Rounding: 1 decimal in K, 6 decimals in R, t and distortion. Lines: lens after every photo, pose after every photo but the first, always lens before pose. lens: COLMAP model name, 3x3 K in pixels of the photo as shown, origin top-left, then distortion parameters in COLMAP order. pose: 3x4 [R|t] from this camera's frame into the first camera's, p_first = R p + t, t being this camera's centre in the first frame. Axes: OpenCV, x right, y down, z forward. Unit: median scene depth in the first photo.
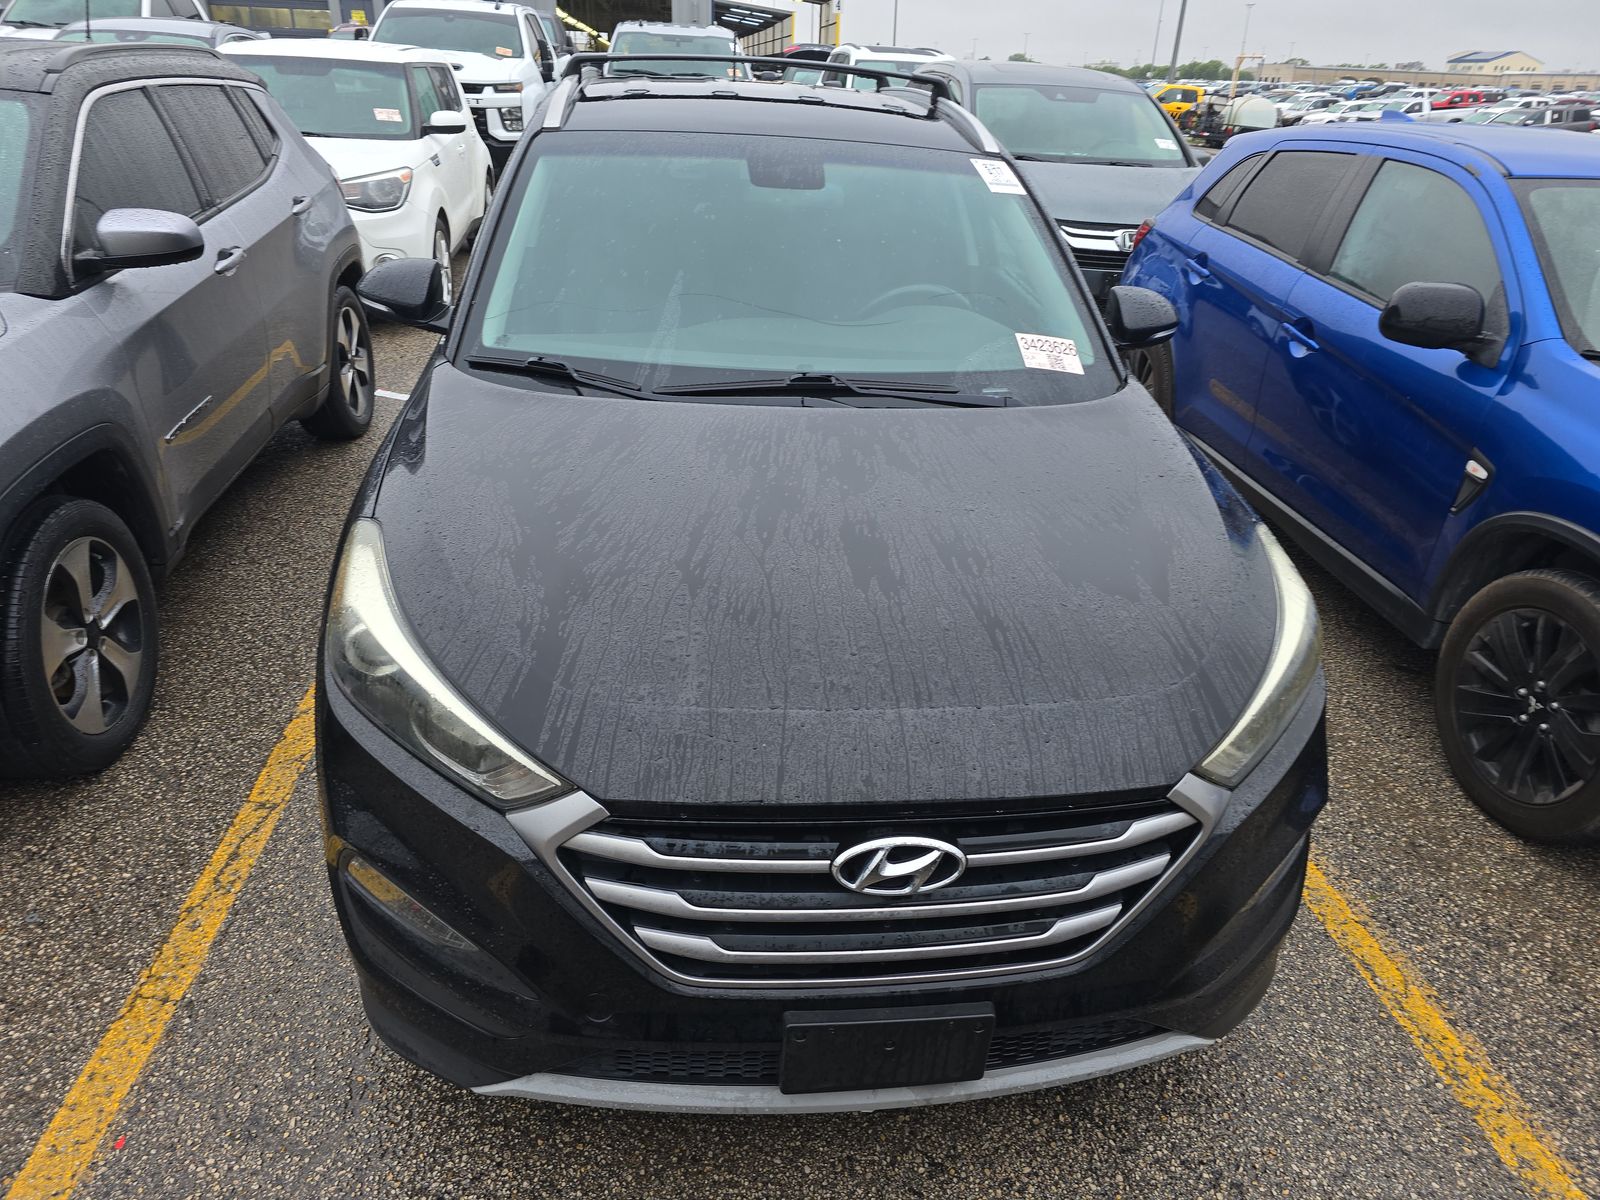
lens RADIAL K [[1083.4, 0, 800.0], [0, 1083.4, 600.0], [0, 0, 1]] dist [0.052833, -0.042284]
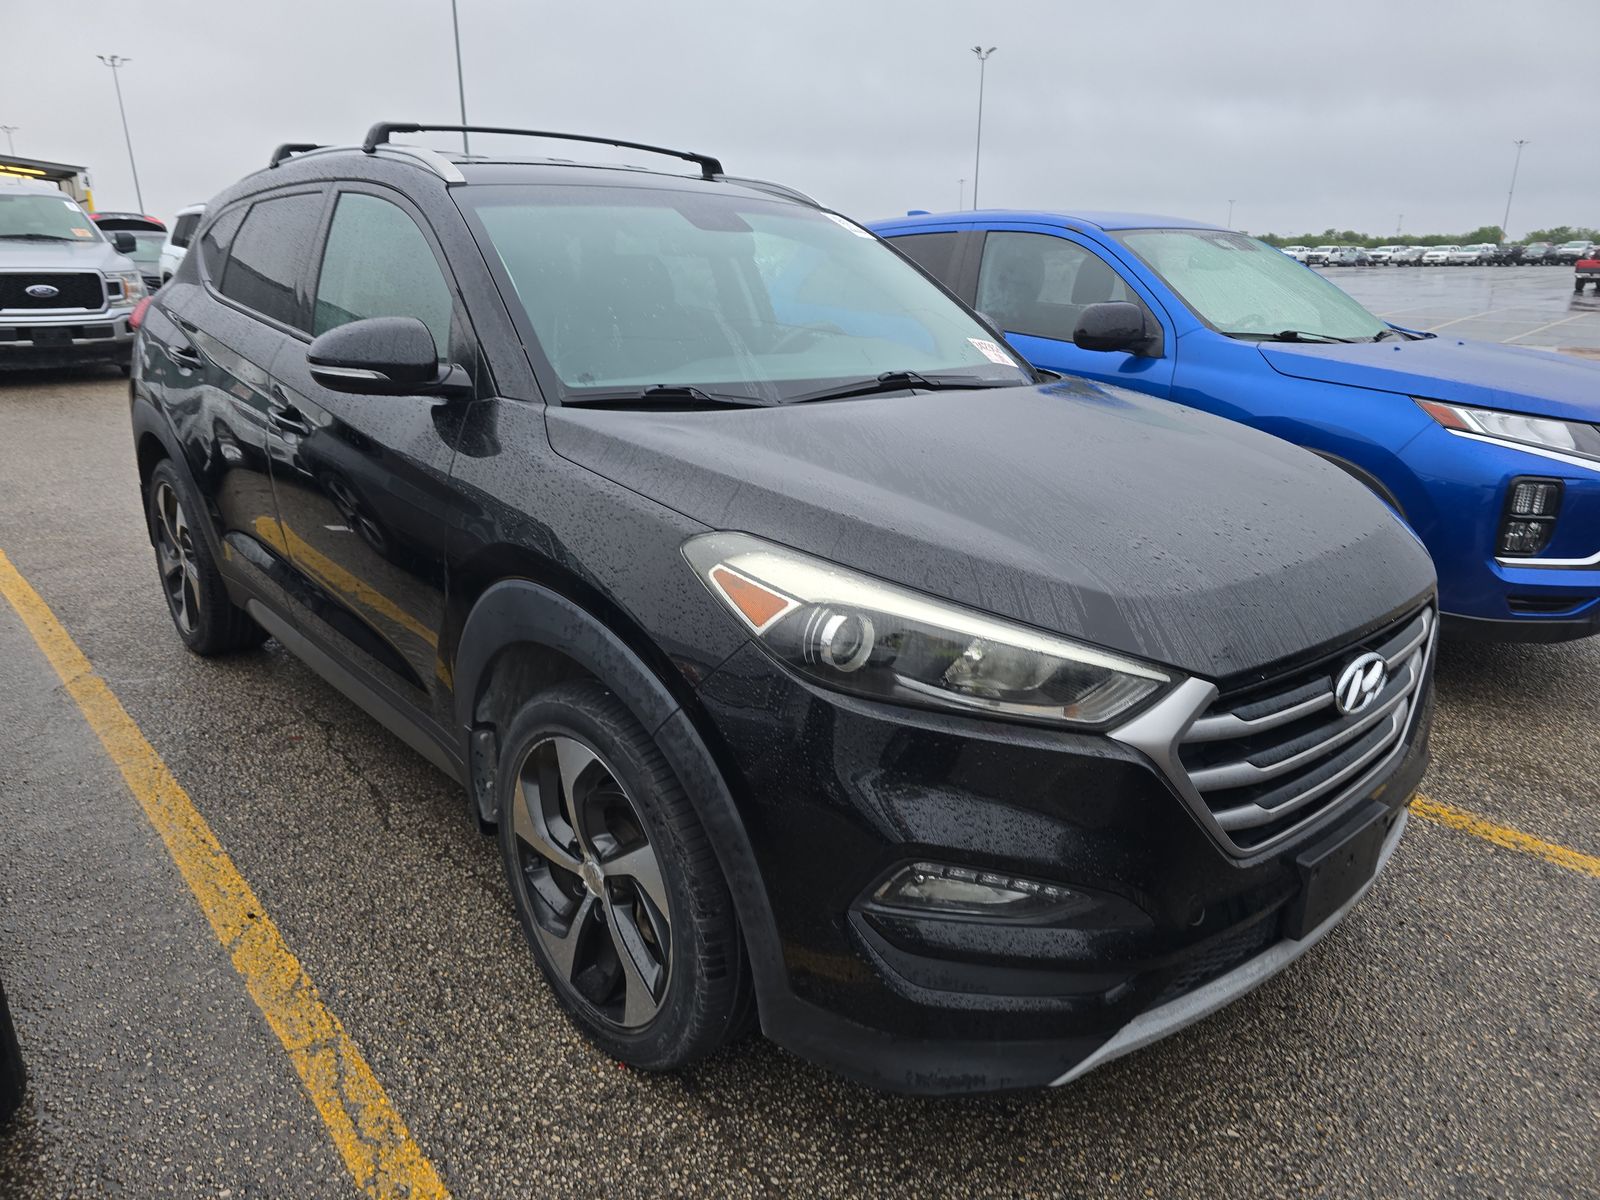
lens RADIAL K [[1083.4, 0, 800.0], [0, 1083.4, 600.0], [0, 0, 1]] dist [0.052833, -0.042284]
pose [[0.820002, -0.204870, 0.534439, -0.667843], [0.277446, 0.958984, -0.058078, 0.039685], [-0.500620, 0.195902, 0.843210, 0.192587]]
